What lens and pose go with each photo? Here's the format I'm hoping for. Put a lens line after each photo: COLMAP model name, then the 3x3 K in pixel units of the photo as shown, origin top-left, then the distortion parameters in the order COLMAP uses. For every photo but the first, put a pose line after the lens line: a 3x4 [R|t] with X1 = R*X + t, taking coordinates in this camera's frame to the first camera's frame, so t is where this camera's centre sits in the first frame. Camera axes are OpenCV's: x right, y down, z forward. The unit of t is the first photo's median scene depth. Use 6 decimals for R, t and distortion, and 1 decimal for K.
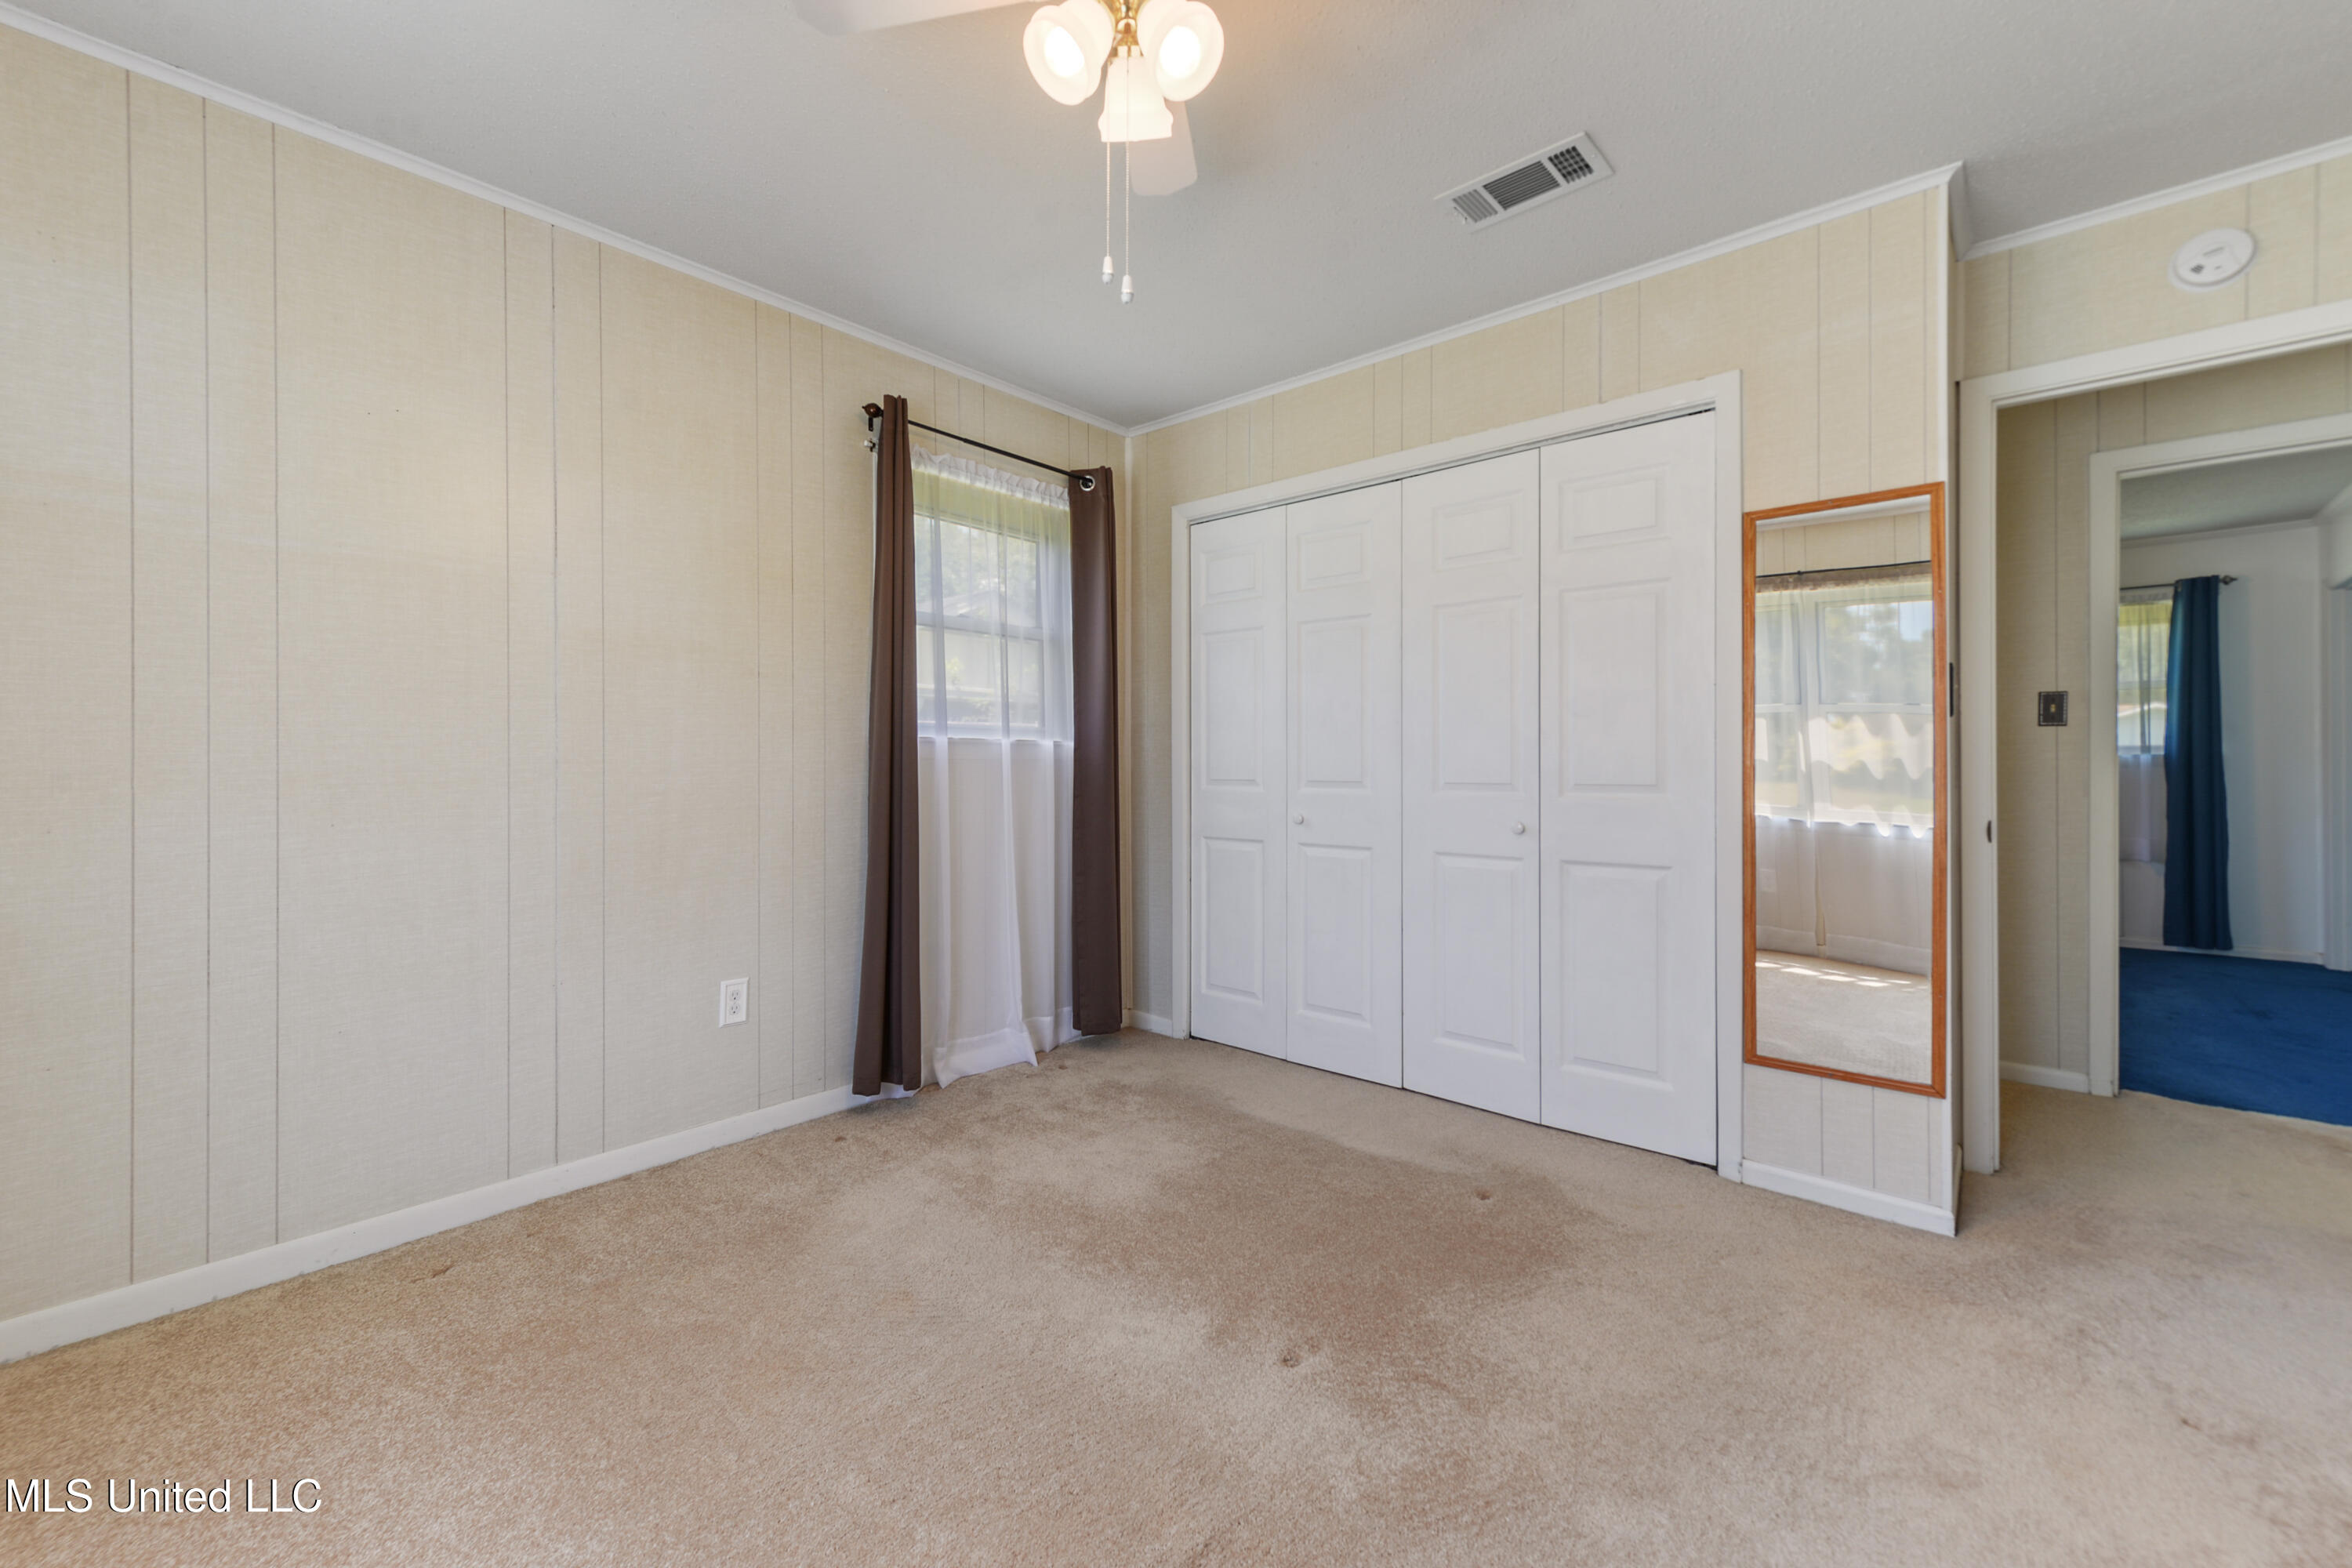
lens RADIAL K [[932.2, 0, 1178.9], [0, 932.2, 757.1], [0, 0, 1]] dist [0.000024, -0.000041]
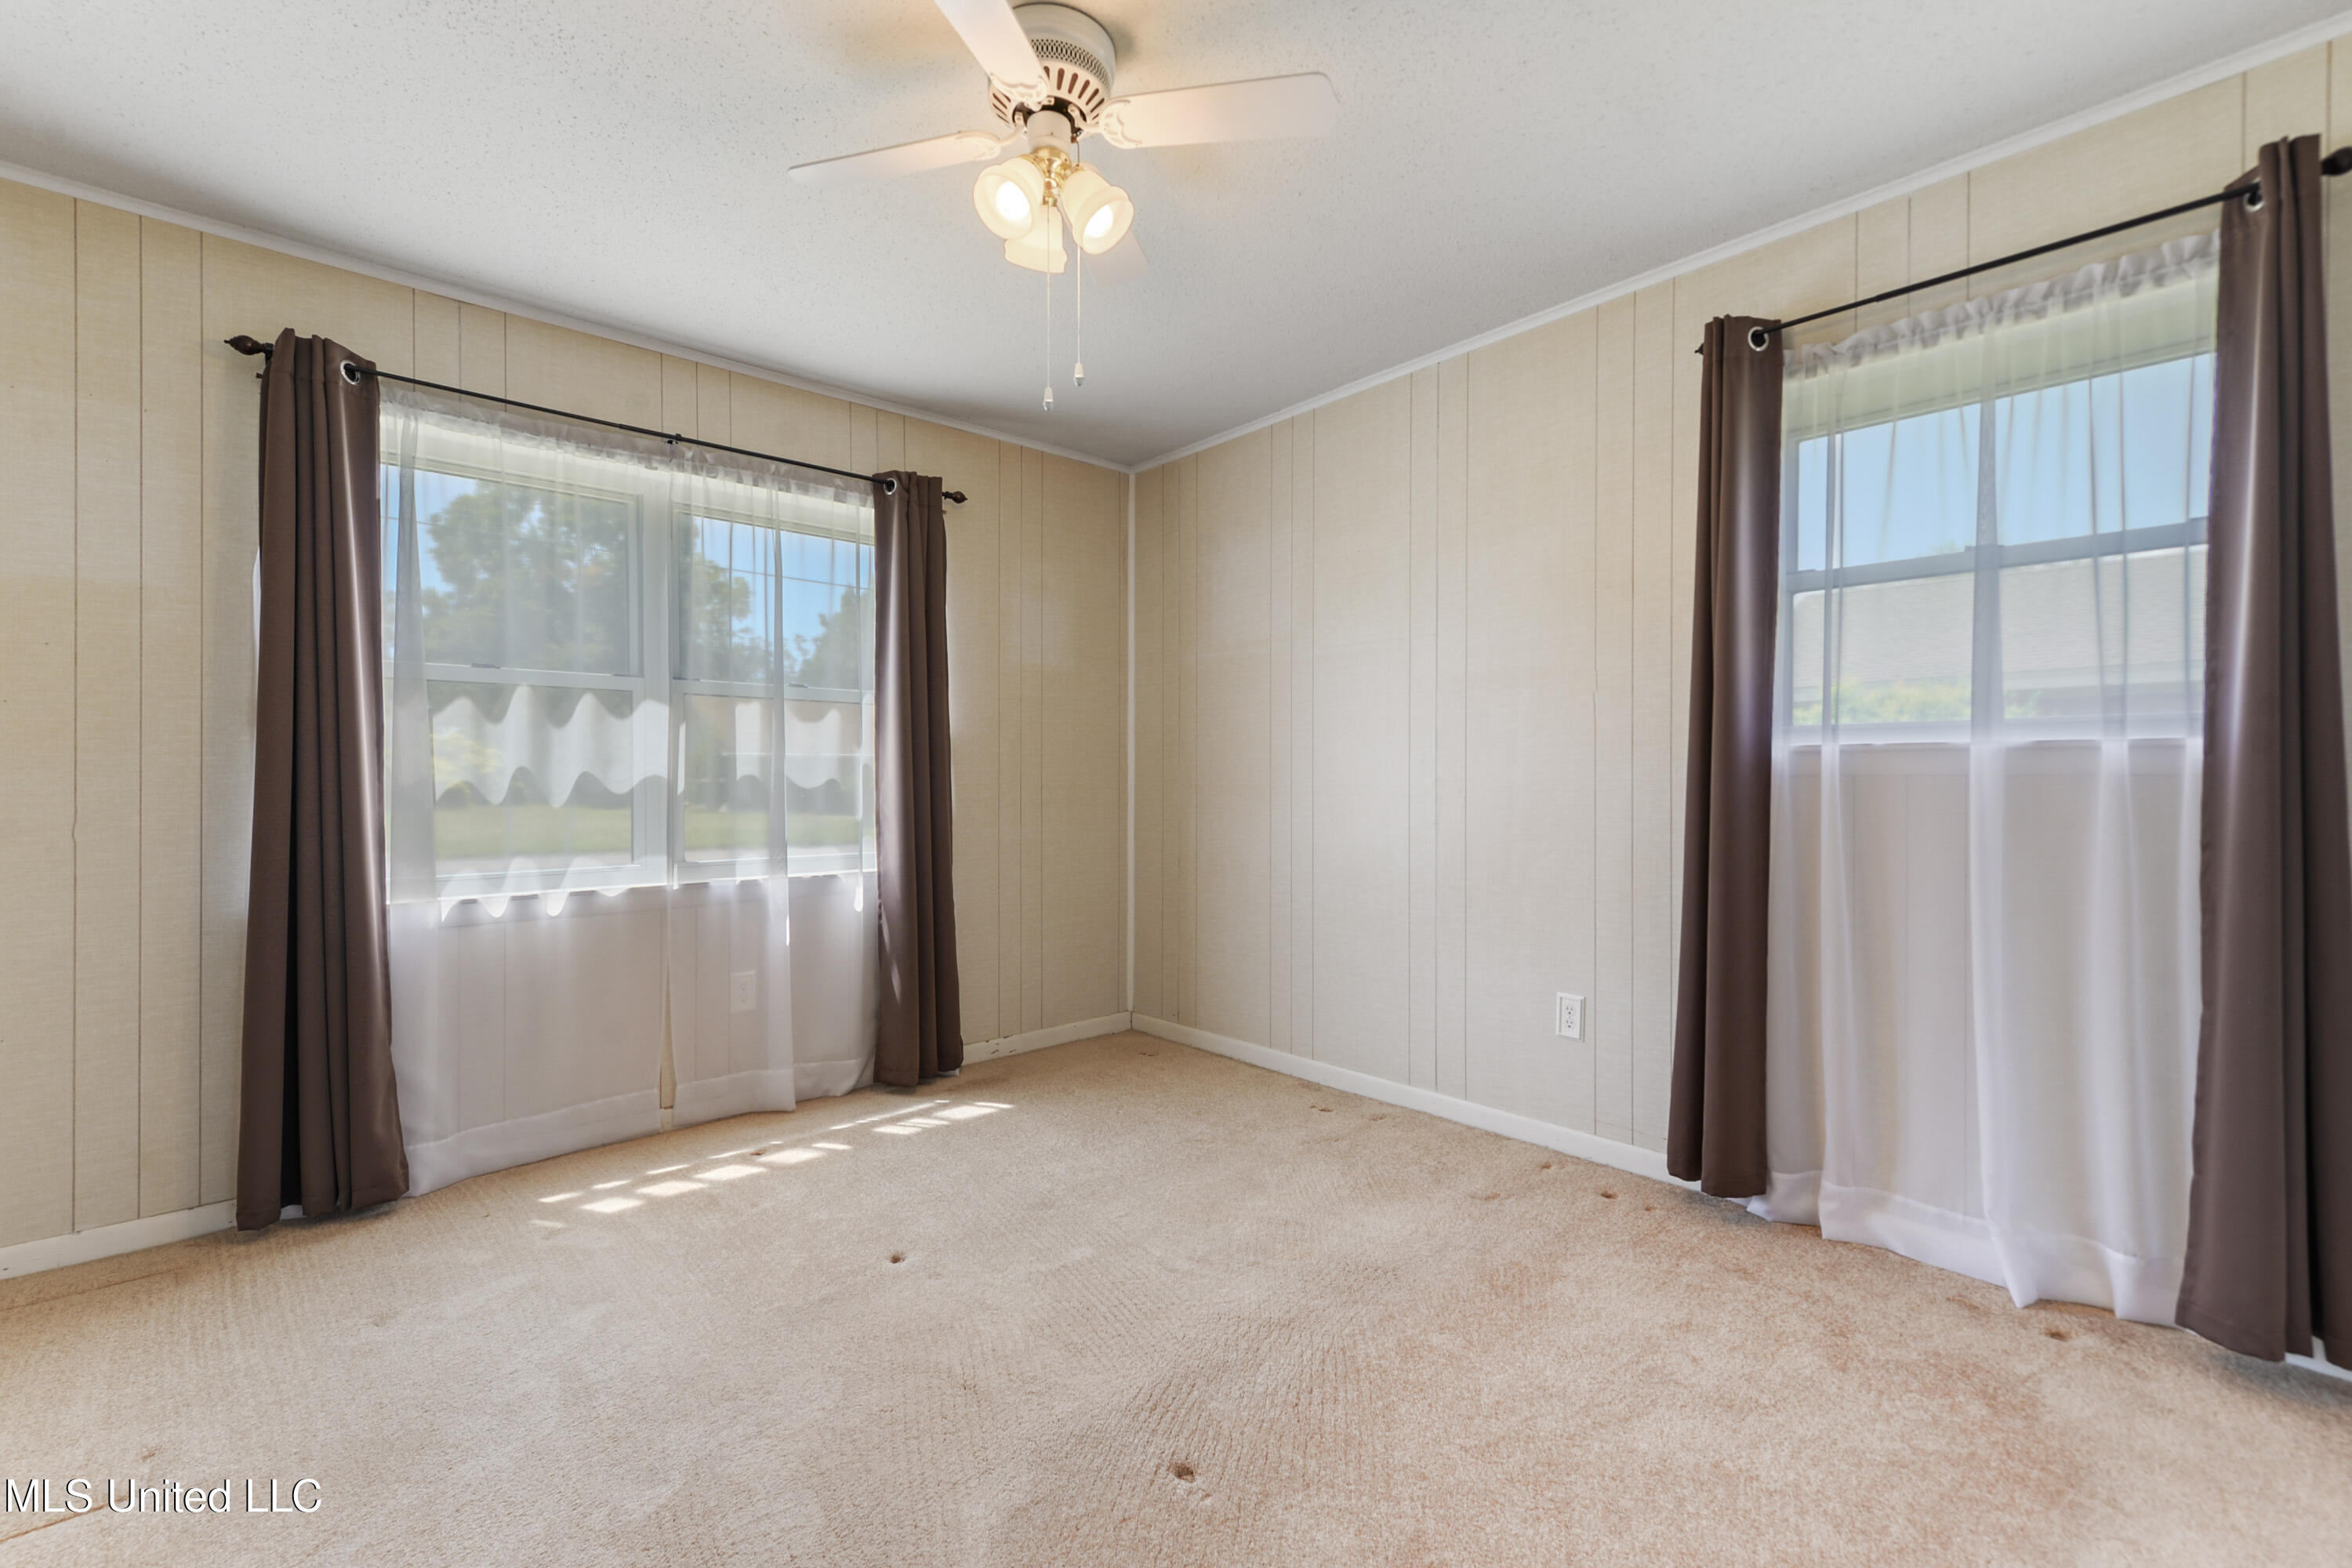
lens RADIAL K [[929.8, 0, 1172.6], [0, 929.8, 788.1], [0, 0, 1]] dist [0.001375, -0.000091]
pose [[-0.081746, 0.006687, -0.996631, 0.523884], [0.007004, 0.999957, 0.006135, 0.003699], [0.996629, -0.006479, -0.081789, 0.599249]]
